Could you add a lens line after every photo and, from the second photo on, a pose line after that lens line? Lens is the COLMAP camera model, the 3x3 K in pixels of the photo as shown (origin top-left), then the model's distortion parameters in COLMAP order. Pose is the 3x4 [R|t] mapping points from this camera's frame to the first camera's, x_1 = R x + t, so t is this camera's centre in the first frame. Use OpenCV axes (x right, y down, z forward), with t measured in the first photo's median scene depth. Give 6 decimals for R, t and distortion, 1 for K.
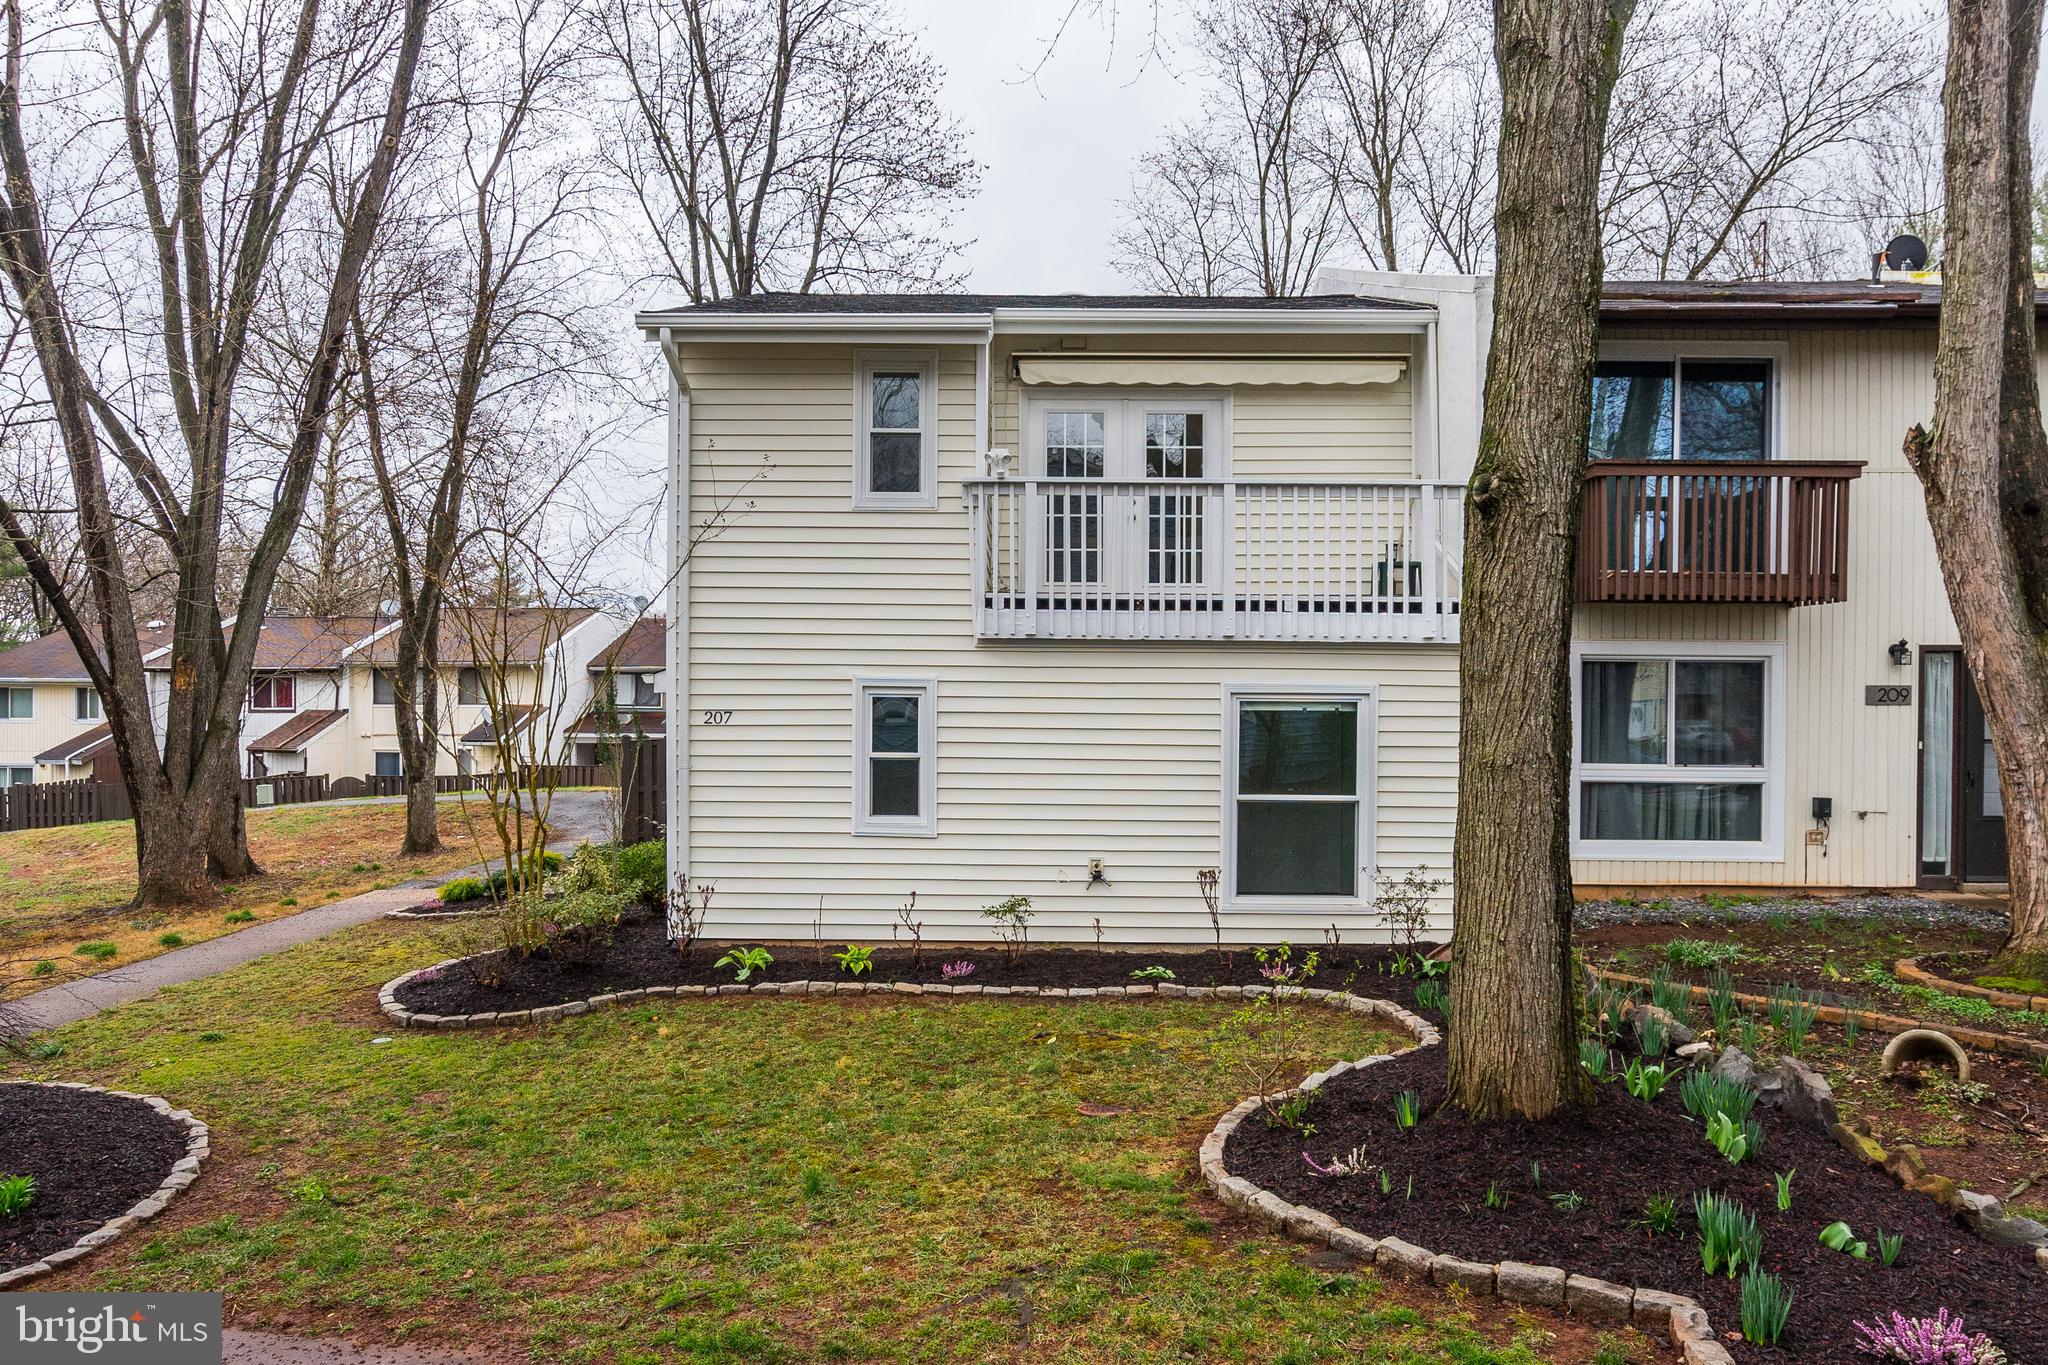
lens RADIAL K [[1419.3, 0, 1029.8], [0, 1419.3, 697.9], [0, 0, 1]] dist [-0.012159, 0.004783]
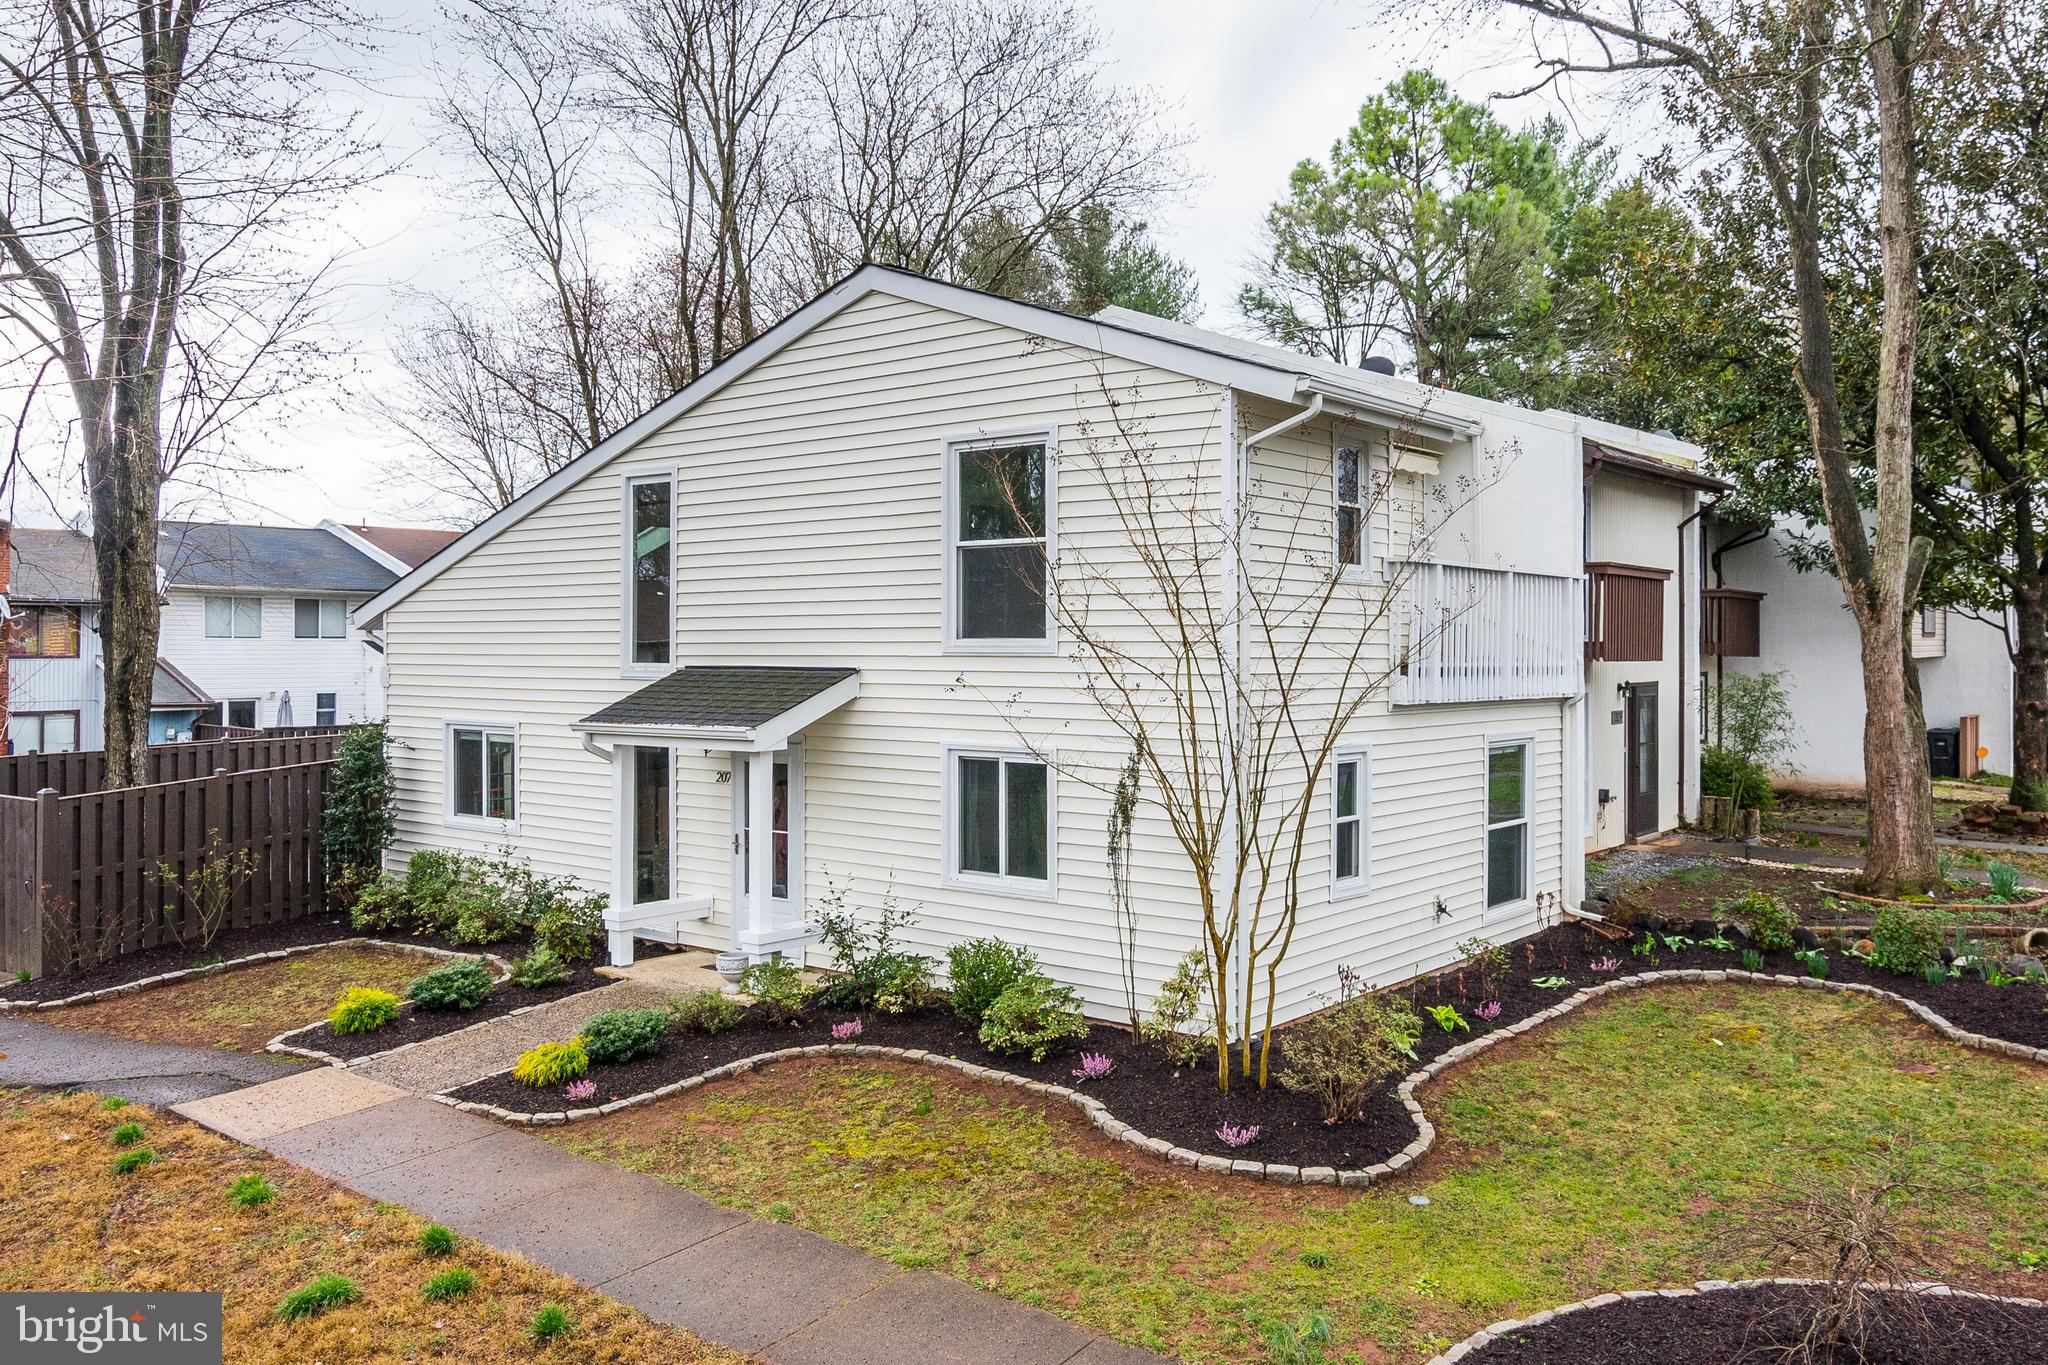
lens RADIAL K [[1566.0, 0, 1098.7], [0, 1566.0, 631.5], [0, 0, 1]] dist [-0.012618, 0.006806]
pose [[0.607032, 0.004121, 0.794667, -1.108032], [-0.007380, 0.999973, 0.000451, -0.095439], [-0.794643, -0.006138, 0.607046, 0.454701]]
